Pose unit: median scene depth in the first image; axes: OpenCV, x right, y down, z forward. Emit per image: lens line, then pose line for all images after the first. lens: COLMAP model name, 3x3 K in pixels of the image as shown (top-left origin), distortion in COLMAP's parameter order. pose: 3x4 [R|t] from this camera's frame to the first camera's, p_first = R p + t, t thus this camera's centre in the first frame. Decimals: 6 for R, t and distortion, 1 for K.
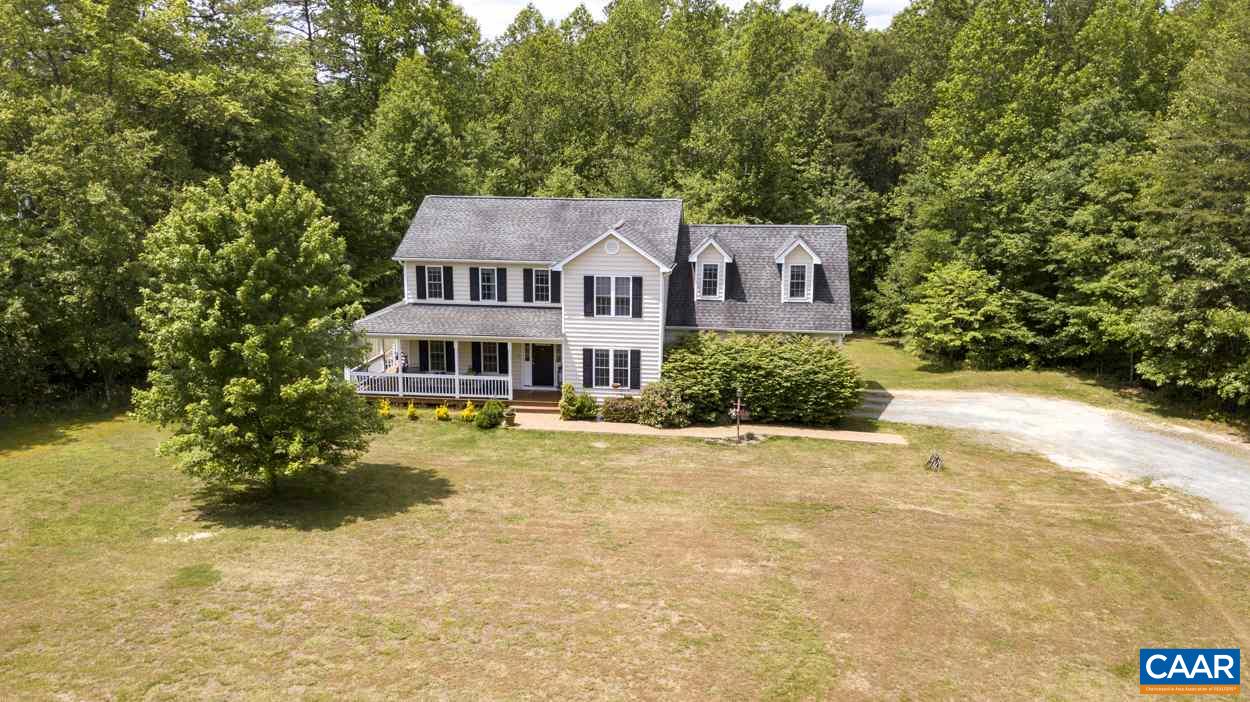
lens RADIAL K [[961.7, 0, 605.5], [0, 961.7, 362.3], [0, 0, 1]] dist [0.021889, -0.013973]
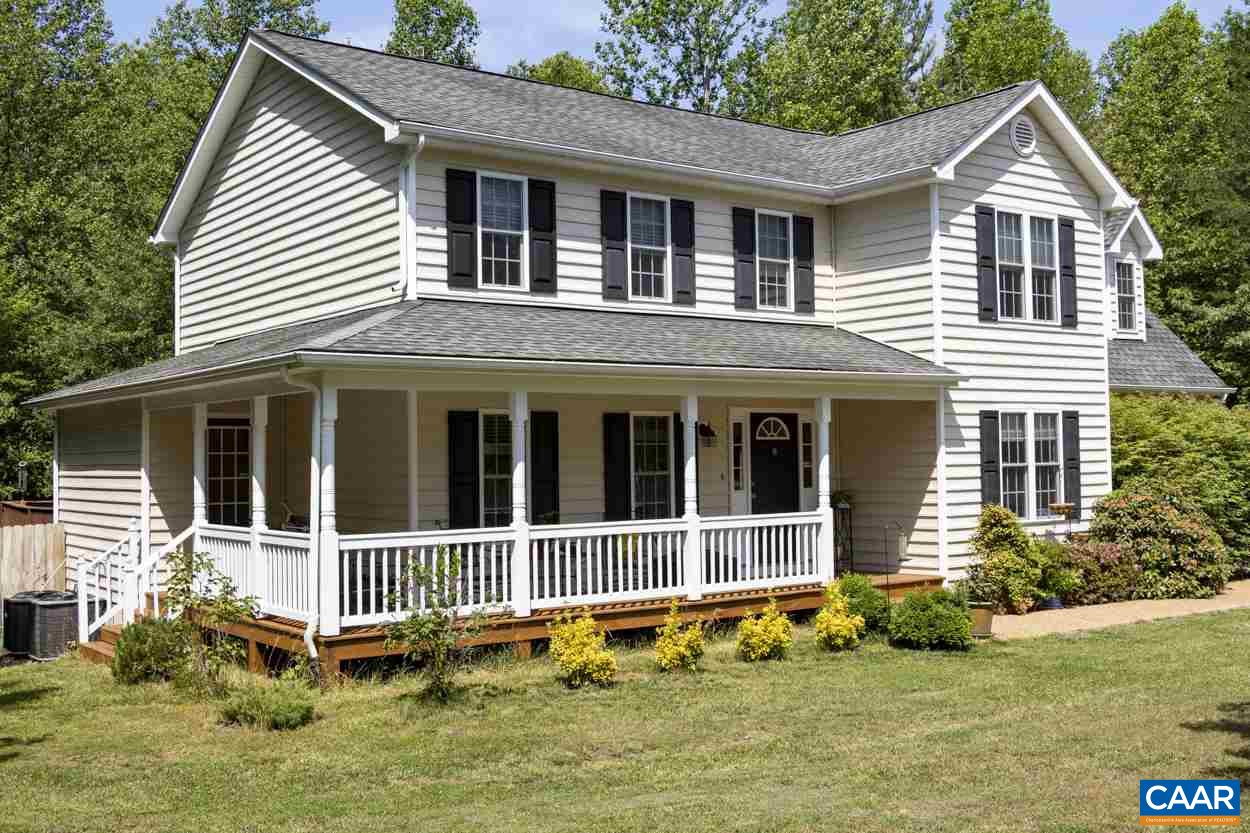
lens RADIAL K [[1312.3, 0, 629.0], [0, 1312.3, 416.5], [0, 0, 1]] dist [-0.025007, 0.000000]
pose [[0.713702, 0.005881, 0.700424, -0.436638], [0.167271, 0.969602, -0.178582, 0.050090], [-0.680183, 0.244615, 0.691024, 0.728681]]
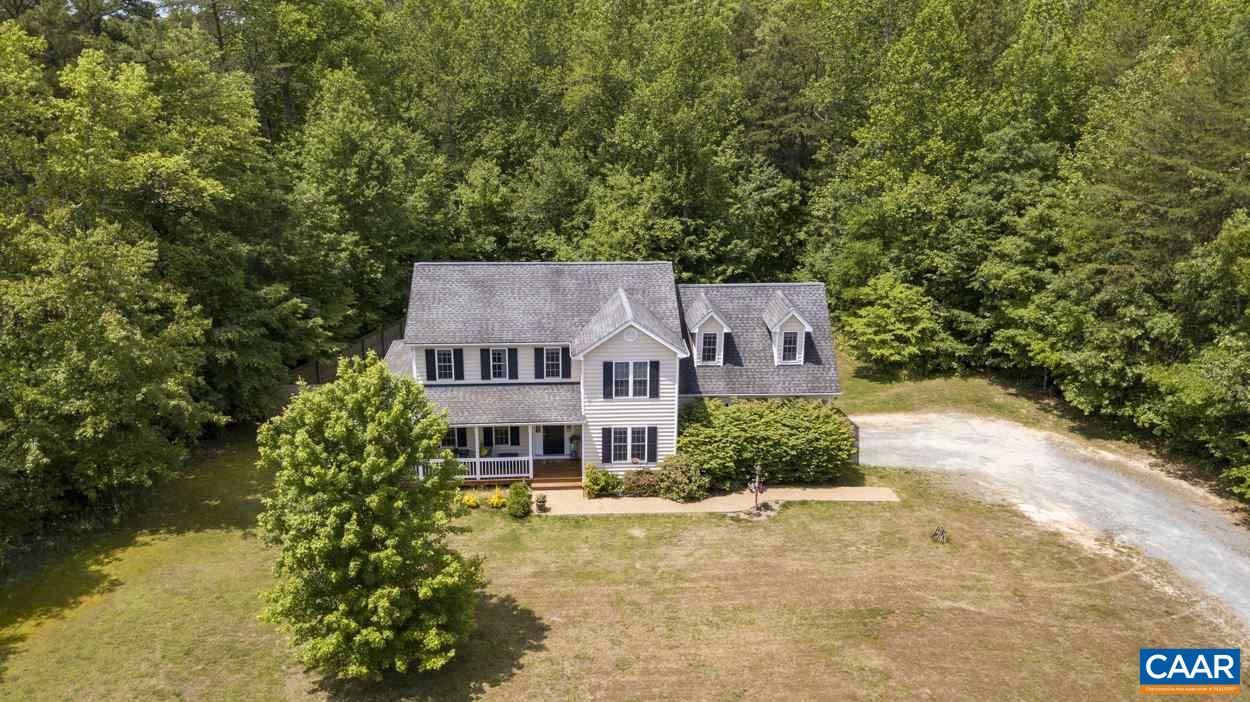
lens RADIAL K [[961.7, 0, 608.6], [0, 961.7, 355.1], [0, 0, 1]] dist [0.021889, -0.013973]
pose [[0.982940, -0.059198, 0.174140, -0.187163], [0.038573, 0.992082, 0.119526, -0.210133], [-0.179836, -0.110770, 0.977440, -0.014929]]
